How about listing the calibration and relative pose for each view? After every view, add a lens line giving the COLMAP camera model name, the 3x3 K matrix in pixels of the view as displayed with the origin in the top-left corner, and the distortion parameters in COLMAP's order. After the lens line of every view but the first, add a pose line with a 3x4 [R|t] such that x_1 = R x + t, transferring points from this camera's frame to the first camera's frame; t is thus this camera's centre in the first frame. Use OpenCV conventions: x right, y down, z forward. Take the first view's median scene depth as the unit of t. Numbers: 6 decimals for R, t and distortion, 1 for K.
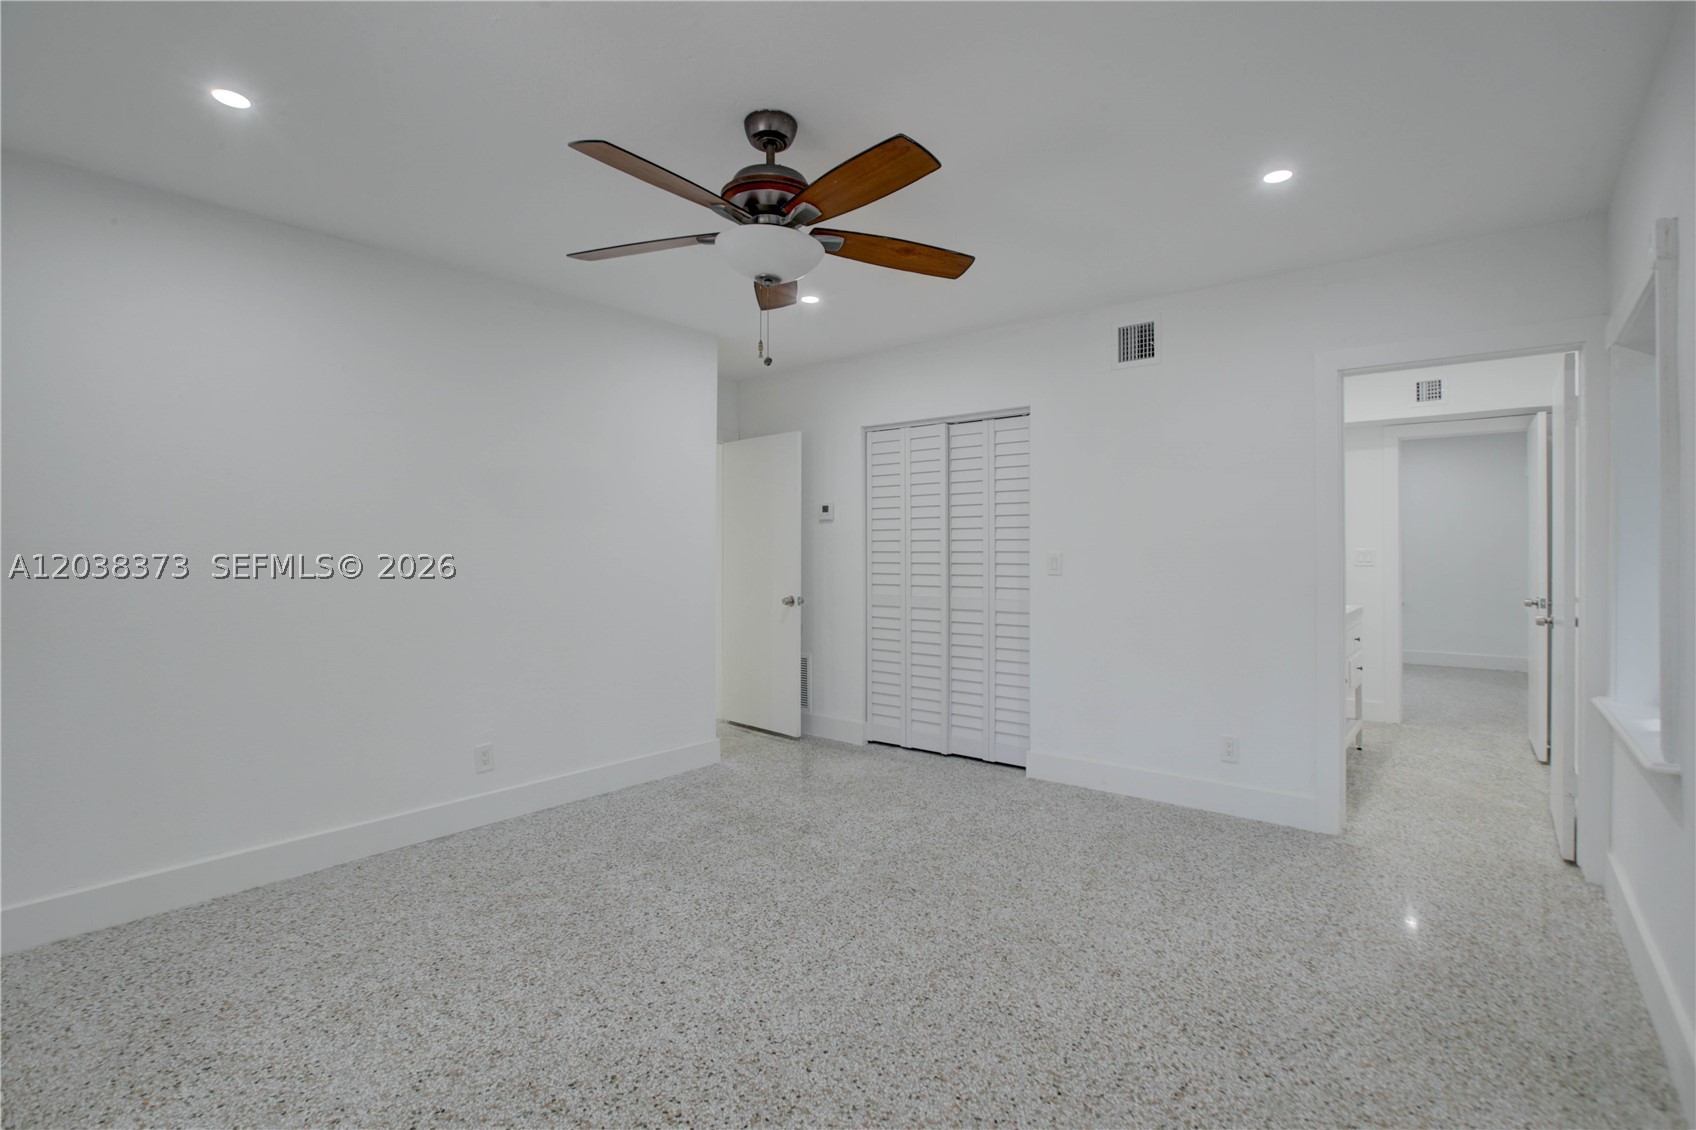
lens RADIAL K [[806.4, 0, 847.6], [0, 806.4, 548.7], [0, 0, 1]] dist [-0.054809, 0.019336]
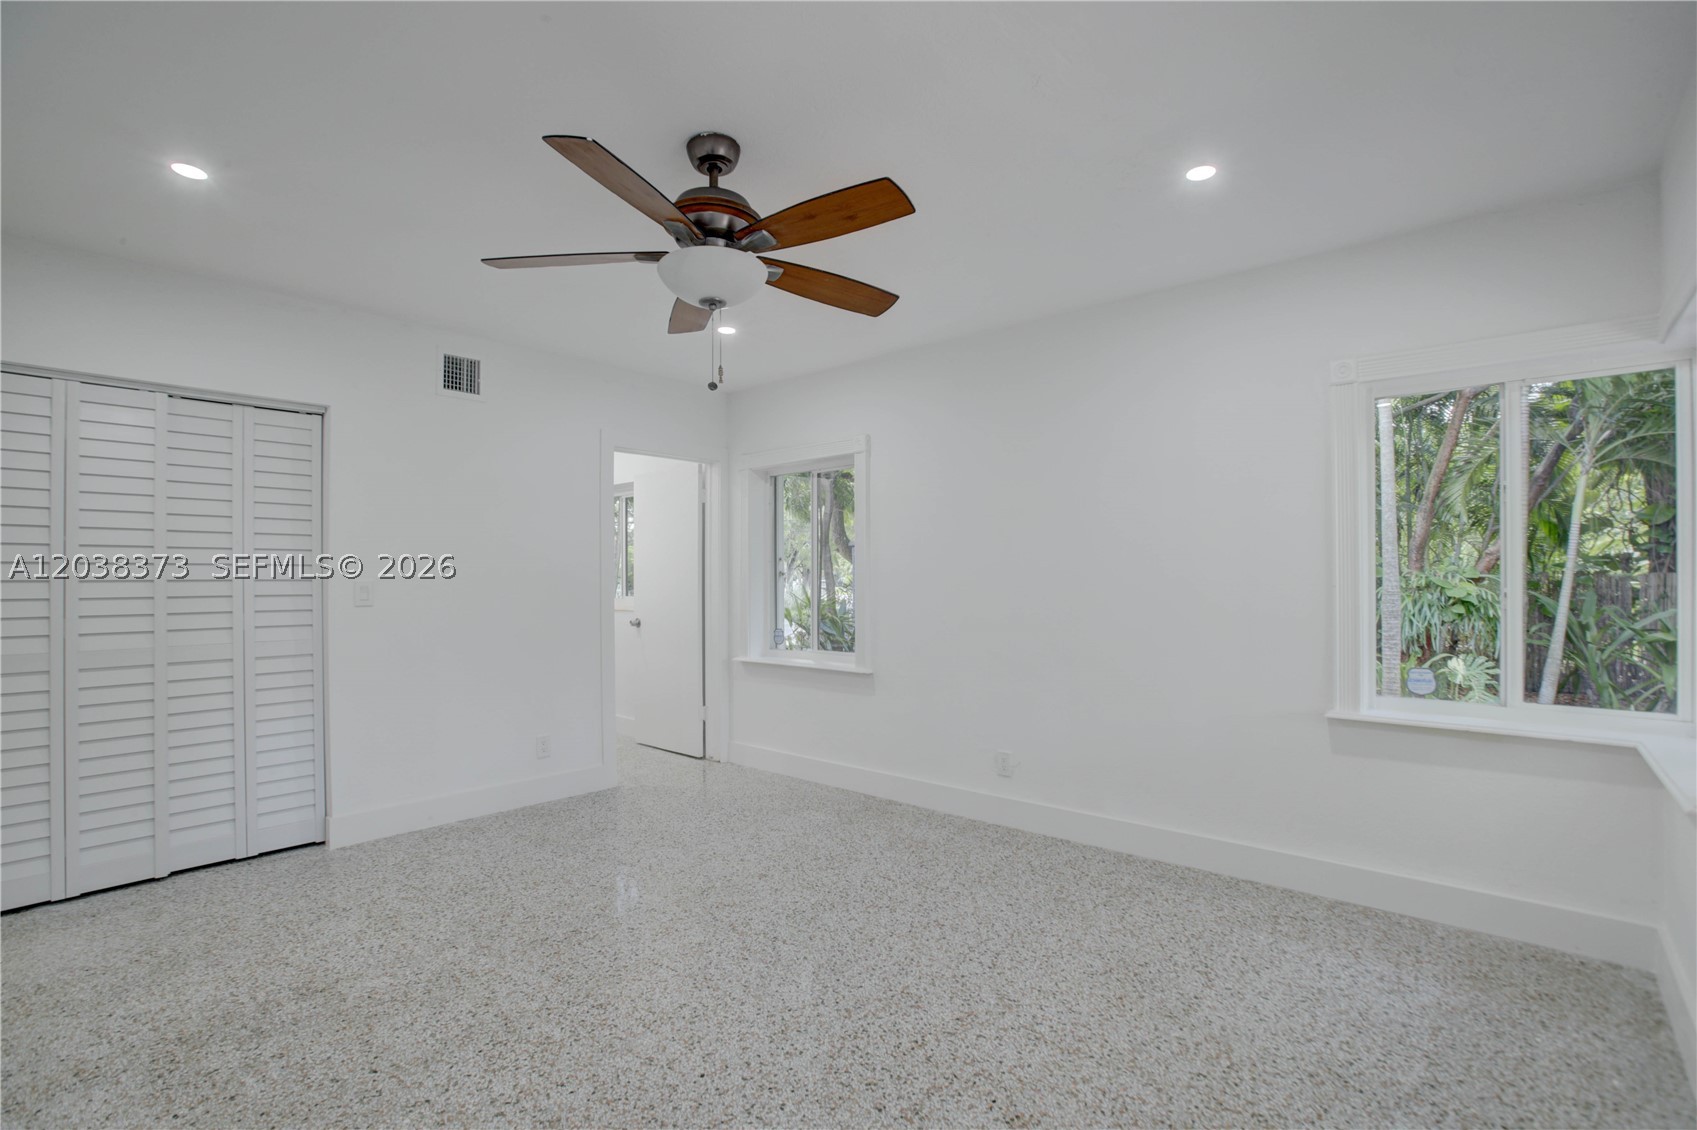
lens RADIAL K [[806.8, 0, 860.6], [0, 806.8, 569.9], [0, 0, 1]] dist [-0.056176, 0.020381]
pose [[-0.002502, 0.011762, 0.999928, -0.886480], [-0.000249, 0.999931, -0.011763, 0.005310], [-0.999997, -0.000278, -0.002499, 0.668251]]
